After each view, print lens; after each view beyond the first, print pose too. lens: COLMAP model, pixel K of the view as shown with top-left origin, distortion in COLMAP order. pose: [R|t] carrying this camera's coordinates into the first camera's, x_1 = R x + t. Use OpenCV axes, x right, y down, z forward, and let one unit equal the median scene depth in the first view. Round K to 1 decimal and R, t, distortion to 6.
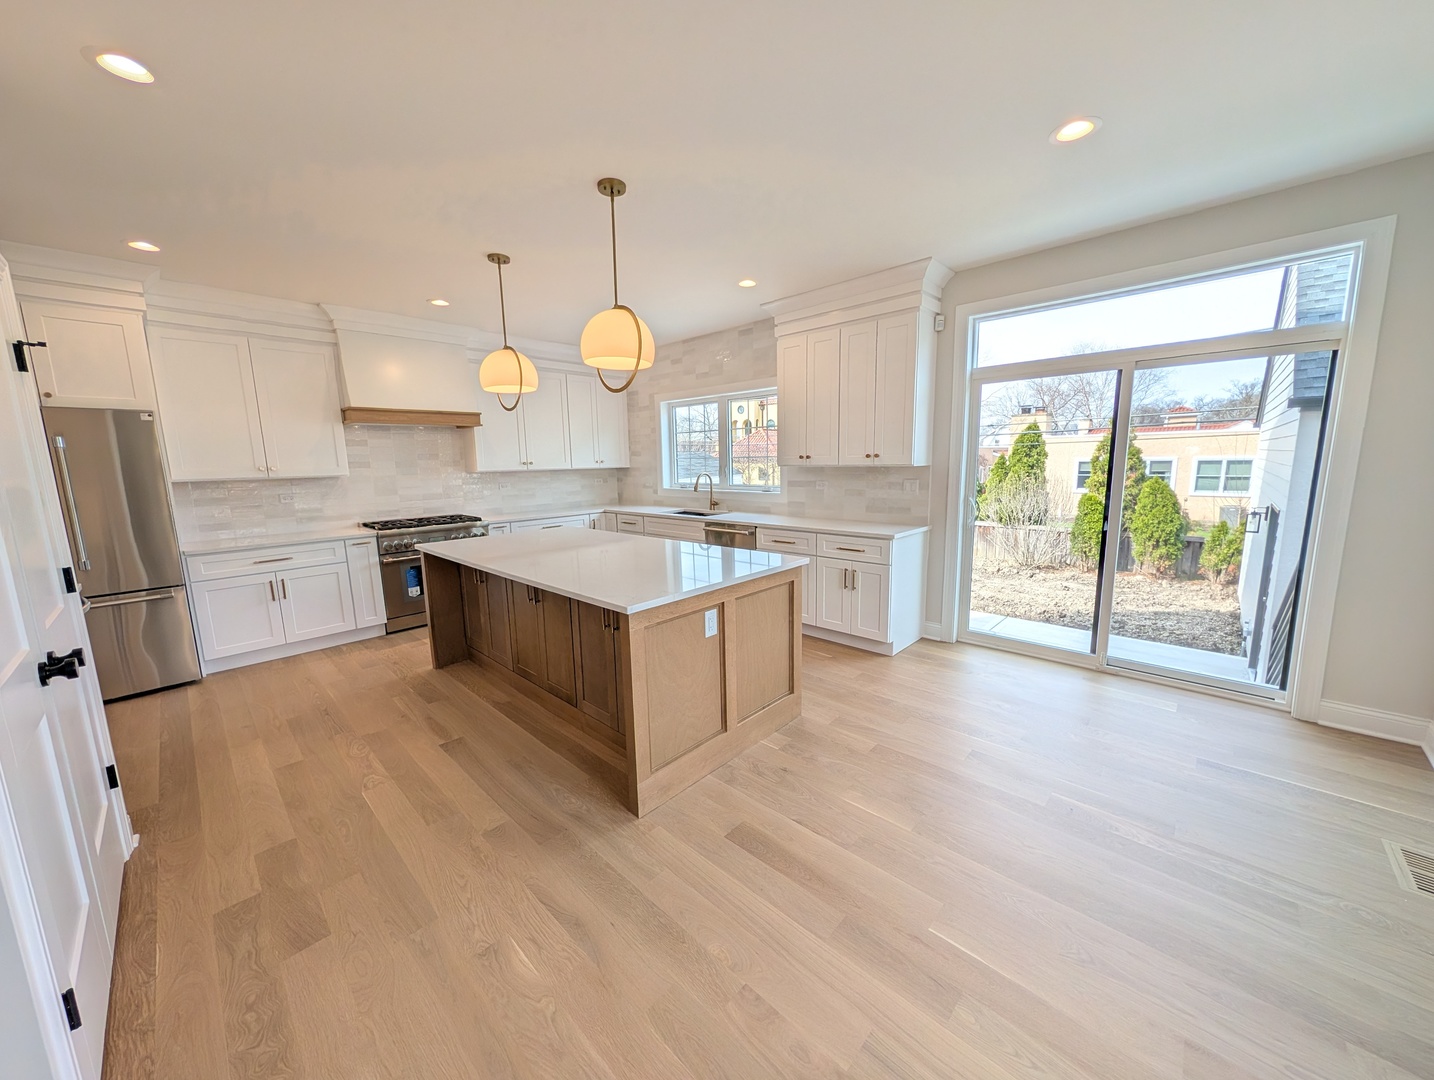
lens RADIAL K [[525.1, 0, 715.0], [0, 525.1, 538.7], [0, 0, 1]] dist [0.003288, 0.000358]
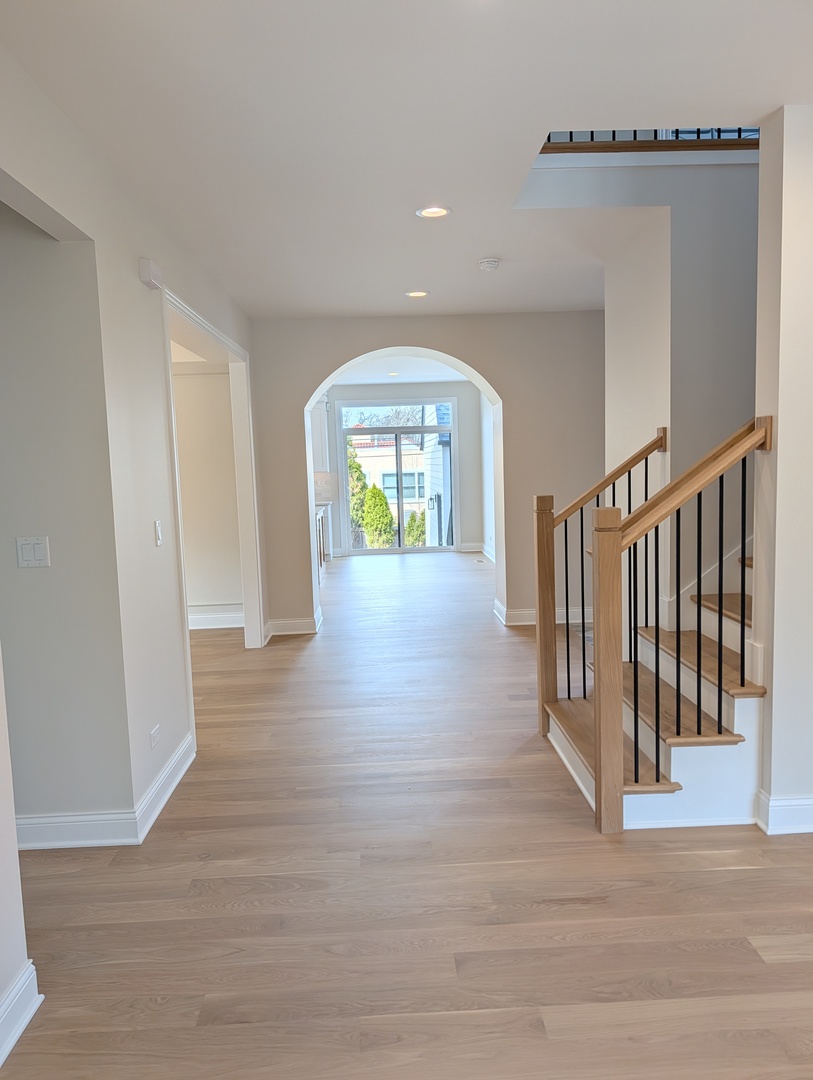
lens RADIAL K [[758.2, 0, 406.4], [0, 758.2, 539.6], [0, 0, 1]] dist [0.000115, 0.000001]
pose [[0.702809, -0.077151, 0.707183, -0.514045], [0.128546, 0.991510, -0.019581, 0.075039], [-0.699669, 0.104667, 0.706759, -0.443253]]
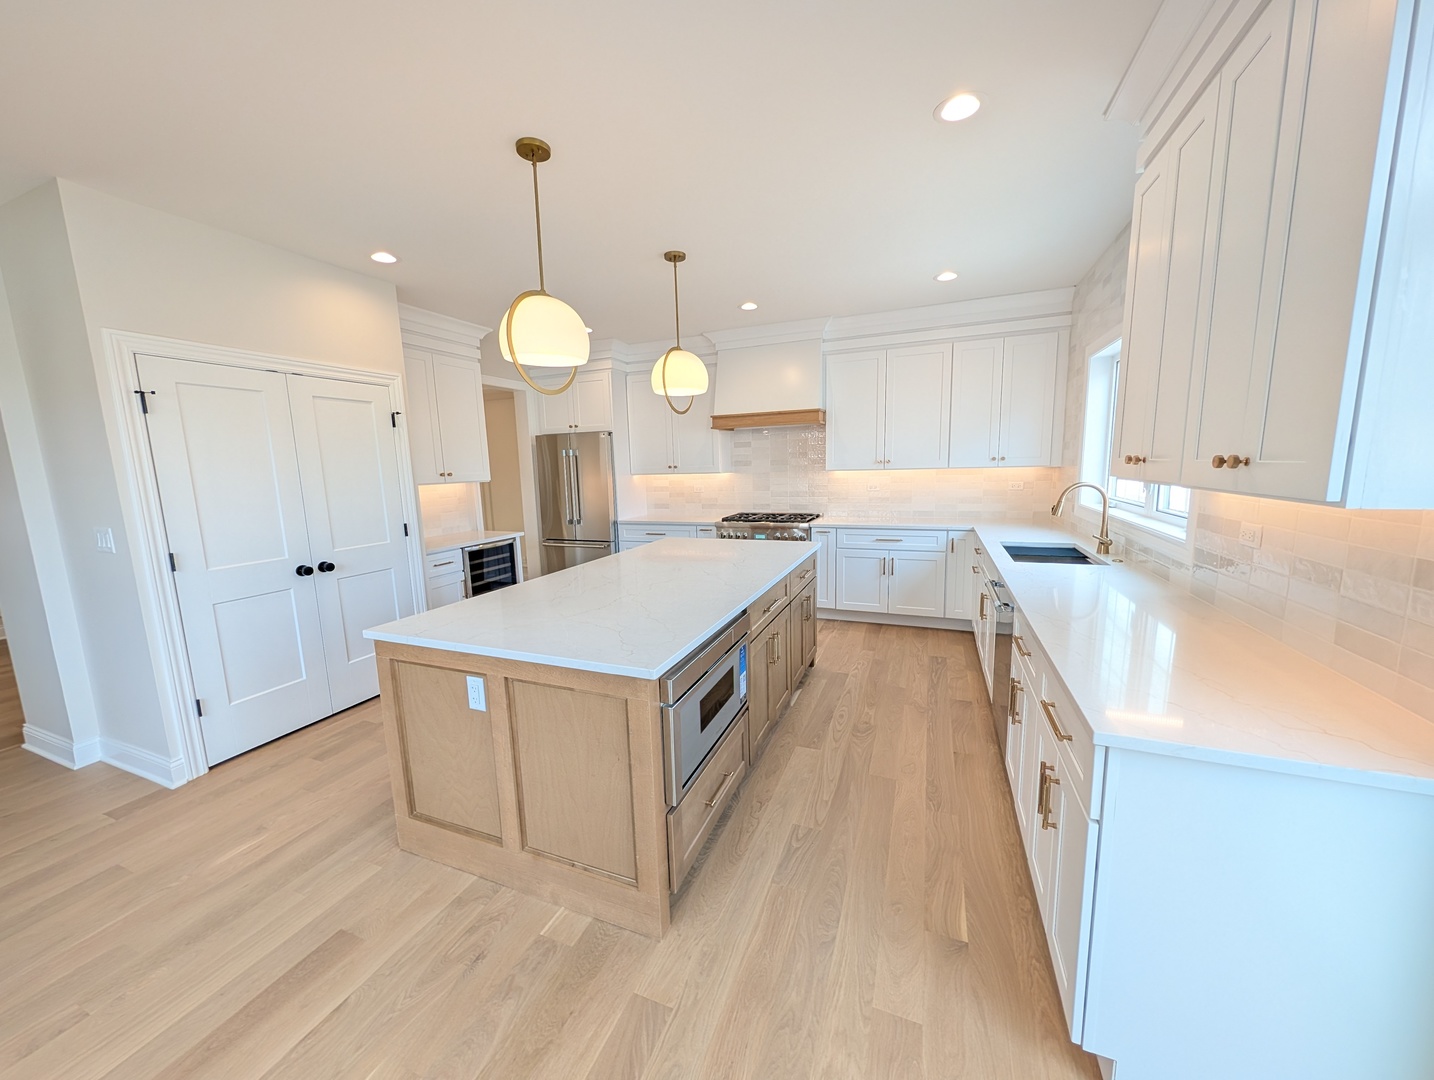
lens RADIAL K [[525.1, 0, 712.9], [0, 525.1, 537.6], [0, 0, 1]] dist [0.003288, 0.000358]
pose [[0.361535, 0.145482, -0.920938, 0.448867], [-0.120632, 0.986748, 0.108521, -0.107997], [0.924522, 0.071860, 0.374294, 0.576872]]
